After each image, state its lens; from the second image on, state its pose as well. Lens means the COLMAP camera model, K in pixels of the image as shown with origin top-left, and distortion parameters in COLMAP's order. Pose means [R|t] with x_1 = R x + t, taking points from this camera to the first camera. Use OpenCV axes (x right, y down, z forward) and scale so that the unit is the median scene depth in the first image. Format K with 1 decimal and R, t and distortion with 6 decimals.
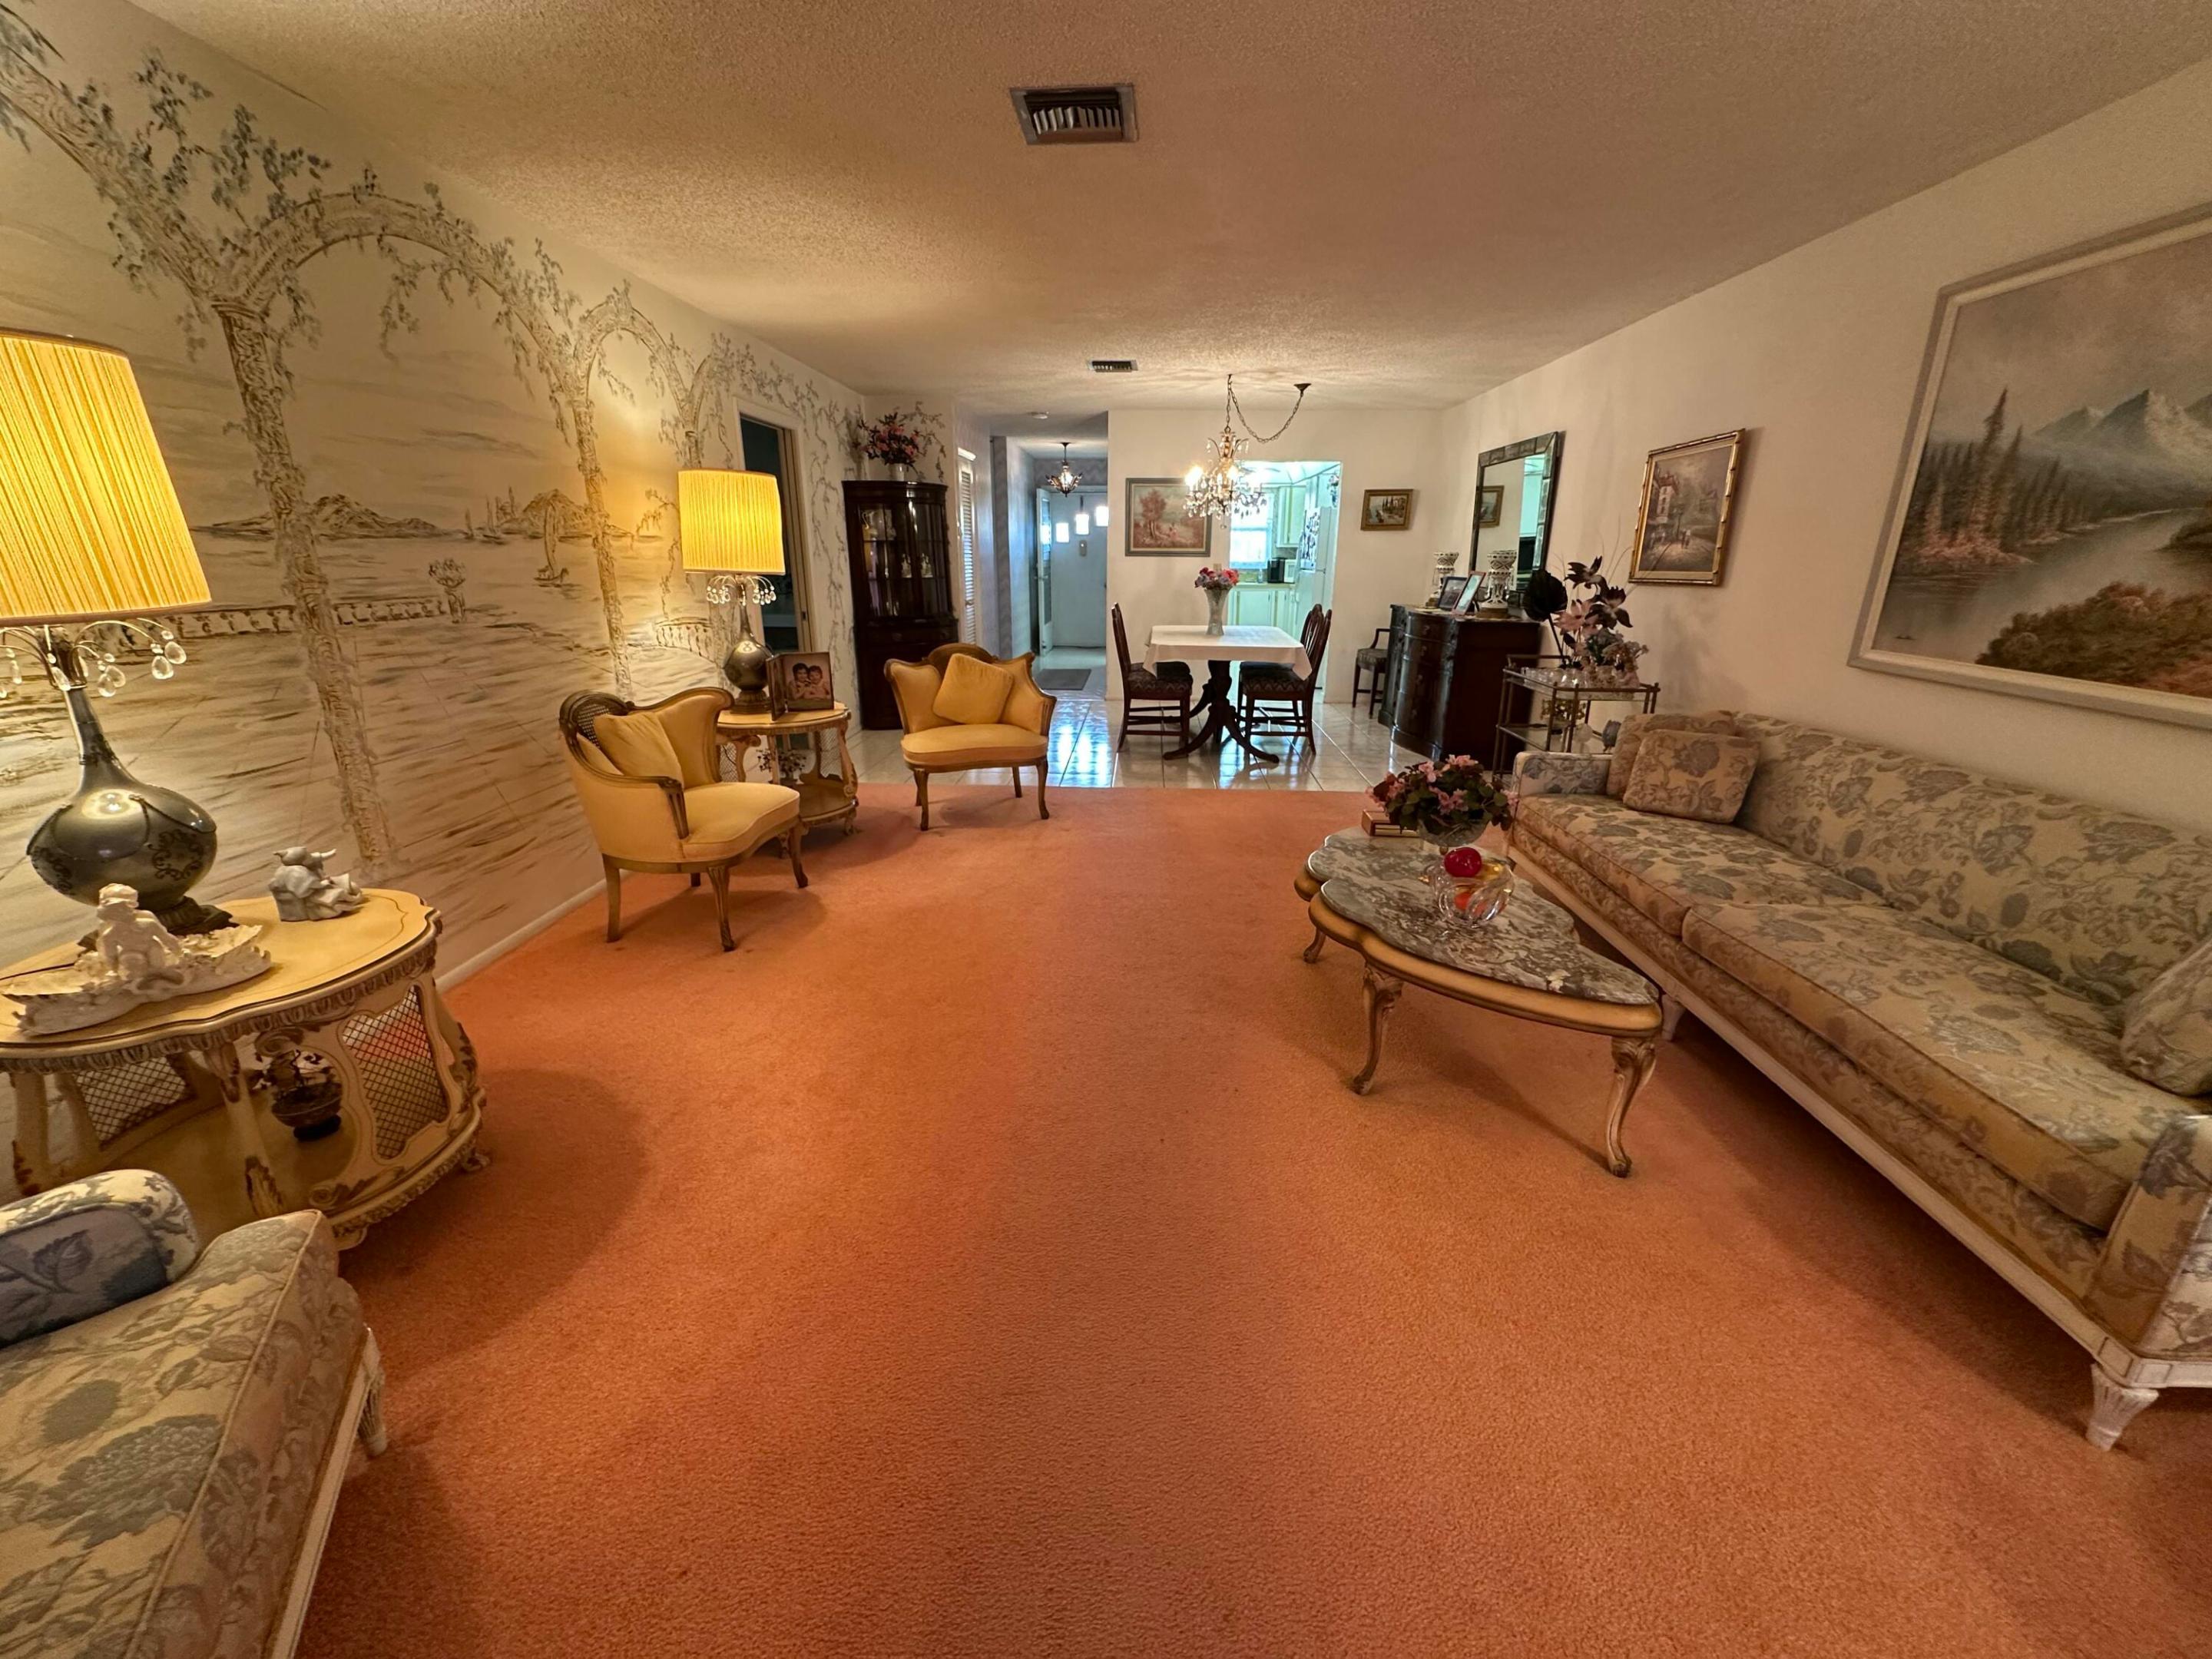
lens RADIAL K [[883.3, 0, 1100.0], [0, 883.3, 830.9], [0, 0, 1]] dist [-0.002174, -0.000027]
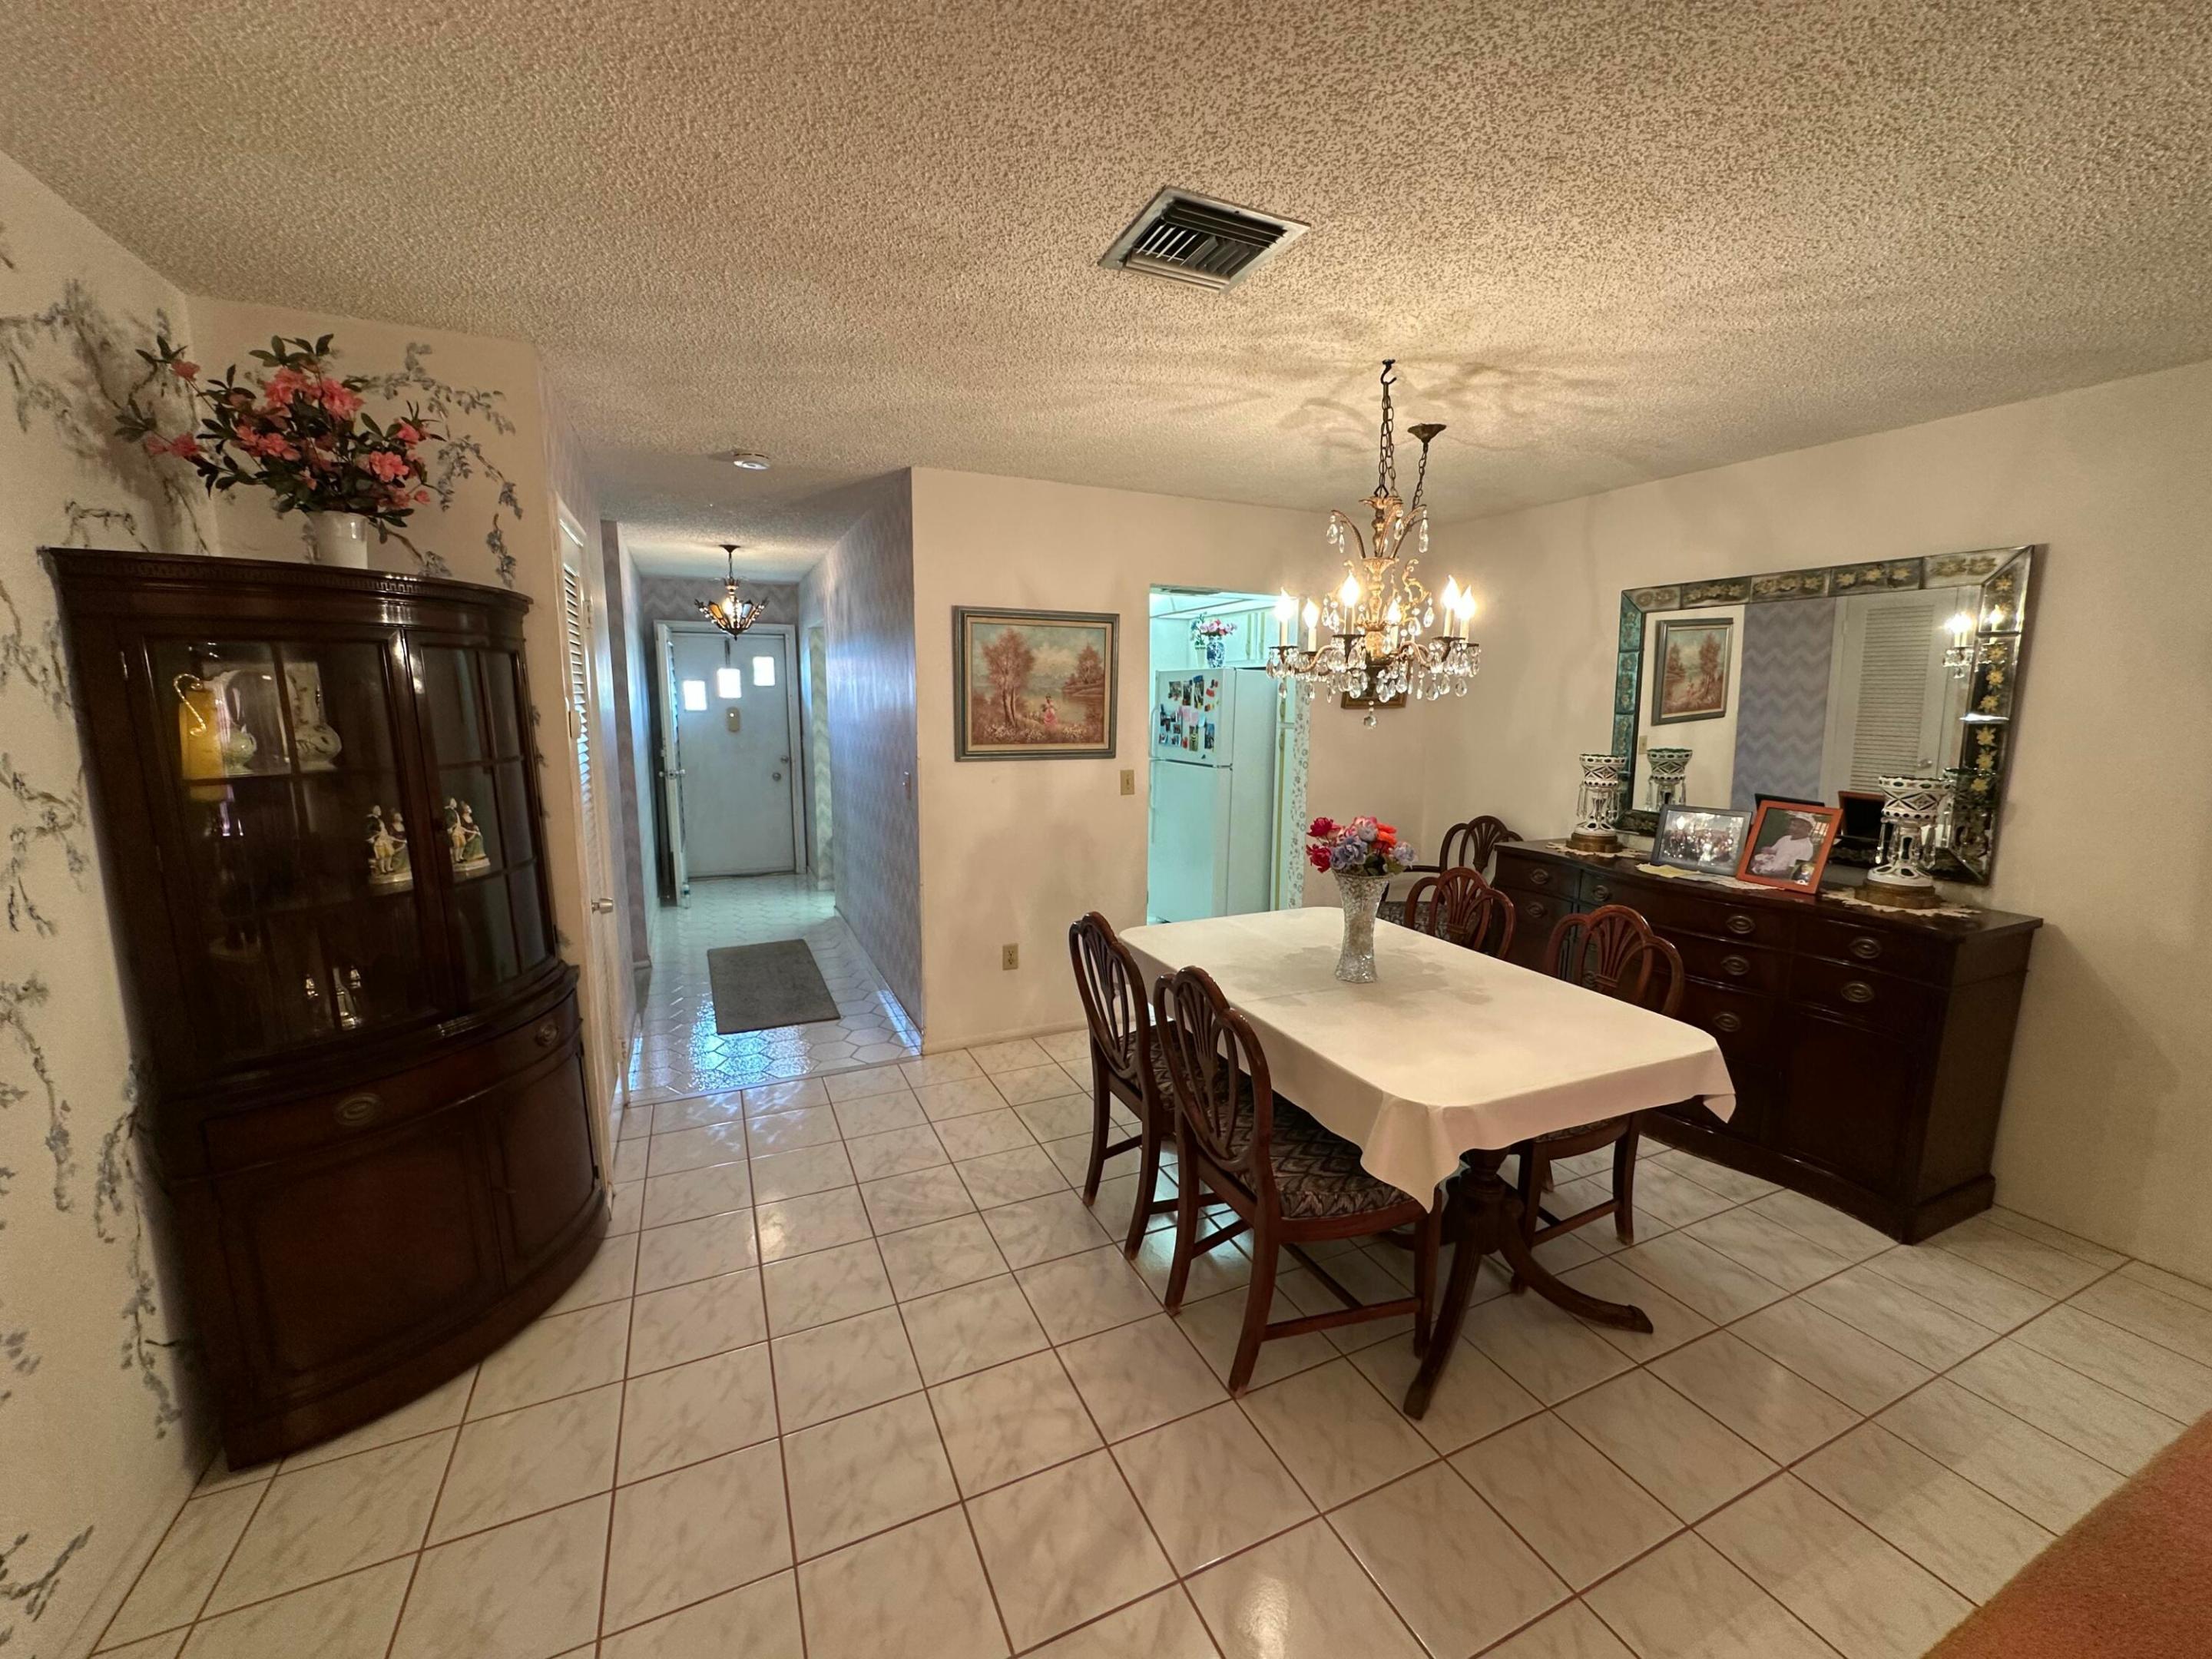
lens RADIAL K [[883.3, 0, 1106.0], [0, 883.3, 829.4], [0, 0, 1]] dist [-0.002174, -0.000027]
pose [[0.882875, -0.066438, 0.464885, -0.157210], [0.139048, 0.982535, -0.123654, -0.256649], [-0.448551, 0.173812, 0.876694, 0.689759]]
